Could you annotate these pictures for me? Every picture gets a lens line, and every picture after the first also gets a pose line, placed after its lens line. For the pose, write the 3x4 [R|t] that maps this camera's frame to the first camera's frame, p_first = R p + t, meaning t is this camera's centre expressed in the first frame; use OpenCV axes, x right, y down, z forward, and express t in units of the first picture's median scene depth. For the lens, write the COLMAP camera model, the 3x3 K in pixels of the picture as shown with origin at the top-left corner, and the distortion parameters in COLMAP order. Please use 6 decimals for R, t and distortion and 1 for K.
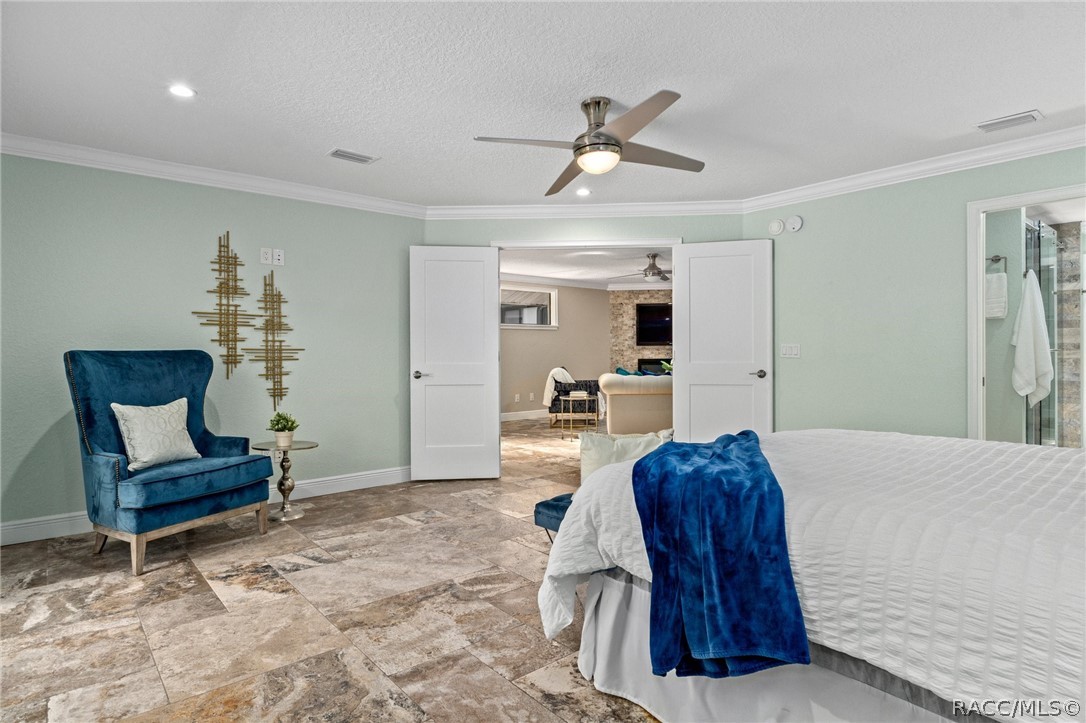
lens RADIAL K [[604.6, 0, 532.4], [0, 604.6, 358.0], [0, 0, 1]] dist [-0.003622, -0.000780]
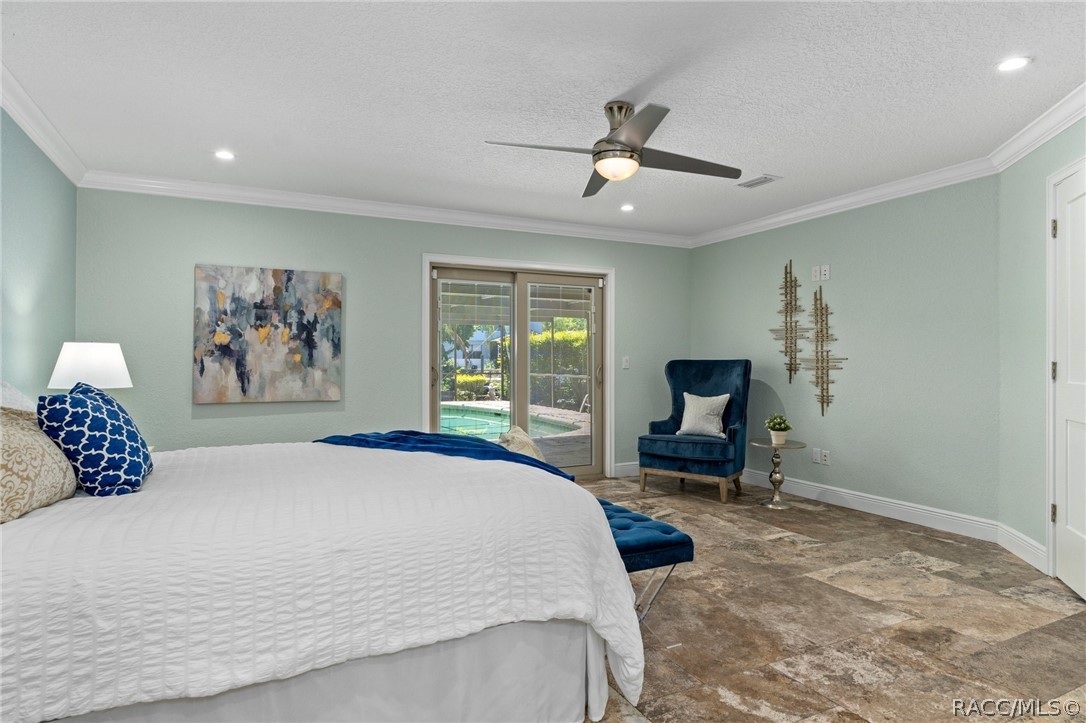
lens RADIAL K [[604.6, 0, 532.4], [0, 604.6, 358.0], [0, 0, 1]] dist [-0.003622, -0.000780]
pose [[-0.233005, 0.000215, -0.972475, 0.924358], [-0.009322, 0.999954, 0.002454, -0.016887], [0.972431, 0.009637, -0.232993, 0.934991]]
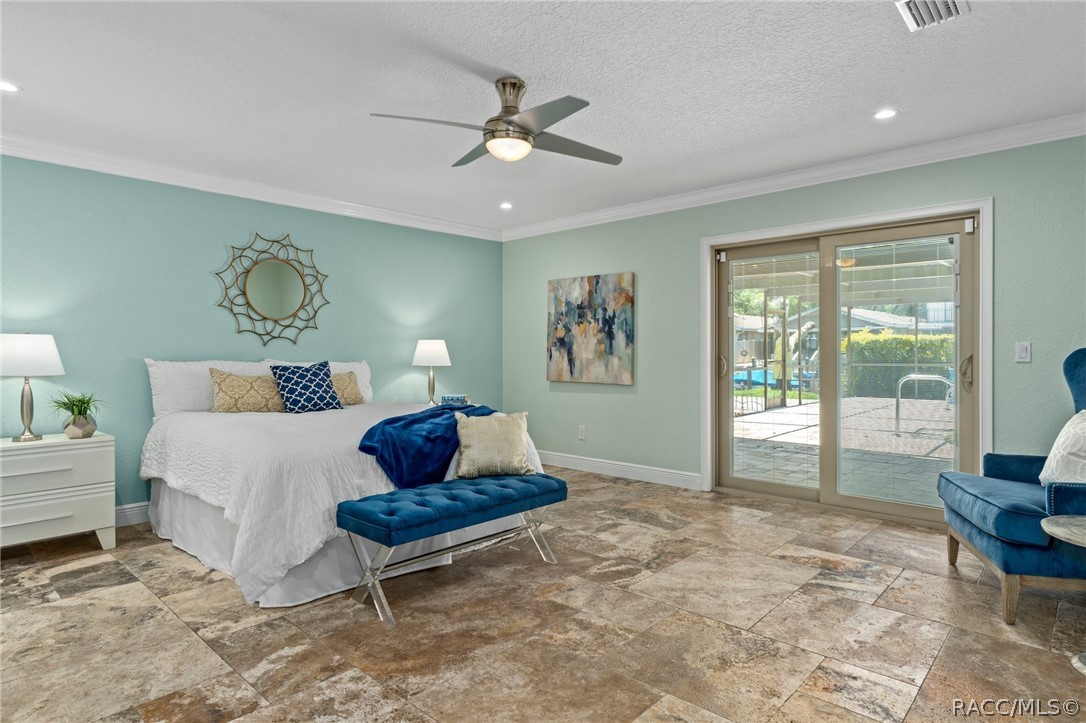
lens RADIAL K [[596.2, 0, 542.9], [0, 596.2, 349.0], [0, 0, 1]] dist [-0.001017, 0.000146]
pose [[-0.990681, 0.006719, -0.136040, 0.157274], [0.005338, 0.999930, 0.010514, -0.021818], [0.136101, 0.009689, -0.990648, 1.635572]]
